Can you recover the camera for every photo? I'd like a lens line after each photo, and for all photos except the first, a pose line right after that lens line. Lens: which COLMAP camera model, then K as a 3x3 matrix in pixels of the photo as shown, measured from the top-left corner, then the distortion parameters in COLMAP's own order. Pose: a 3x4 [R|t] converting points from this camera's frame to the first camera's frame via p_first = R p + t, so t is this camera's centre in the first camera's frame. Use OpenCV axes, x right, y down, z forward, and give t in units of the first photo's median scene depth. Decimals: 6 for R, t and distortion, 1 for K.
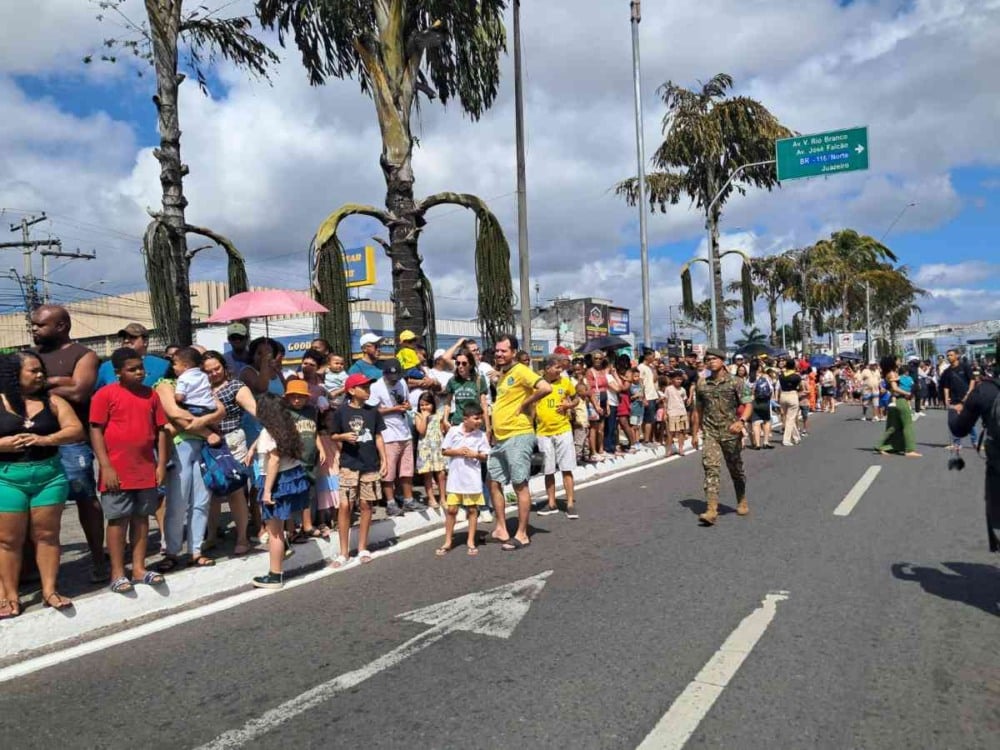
lens RADIAL K [[712.7, 0, 528.4], [0, 712.7, 376.2], [0, 0, 1]] dist [-0.005552, -0.000660]
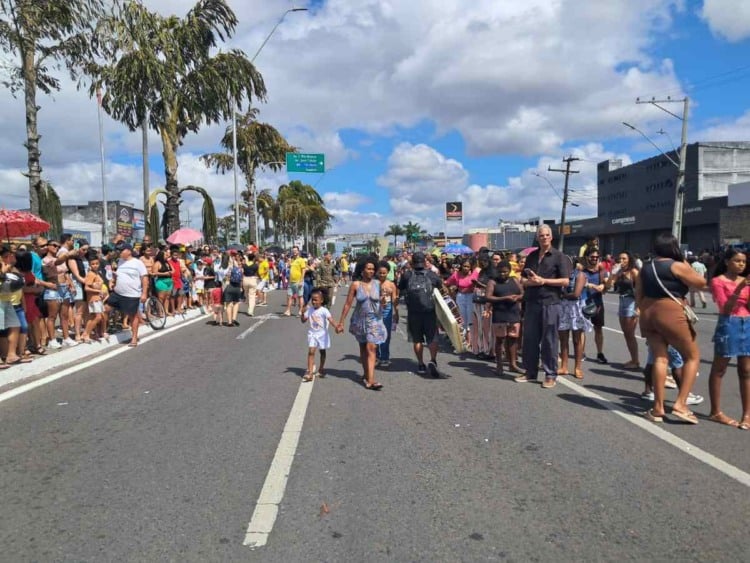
lens RADIAL K [[534.5, 0, 396.3], [0, 534.5, 282.4], [0, 0, 1]] dist [-0.005552, -0.000660]
pose [[0.797899, 0.001715, 0.602788, -0.130499], [-0.025941, 0.999167, 0.031495, 0.000185], [-0.602232, -0.040767, 0.797280, -0.182988]]
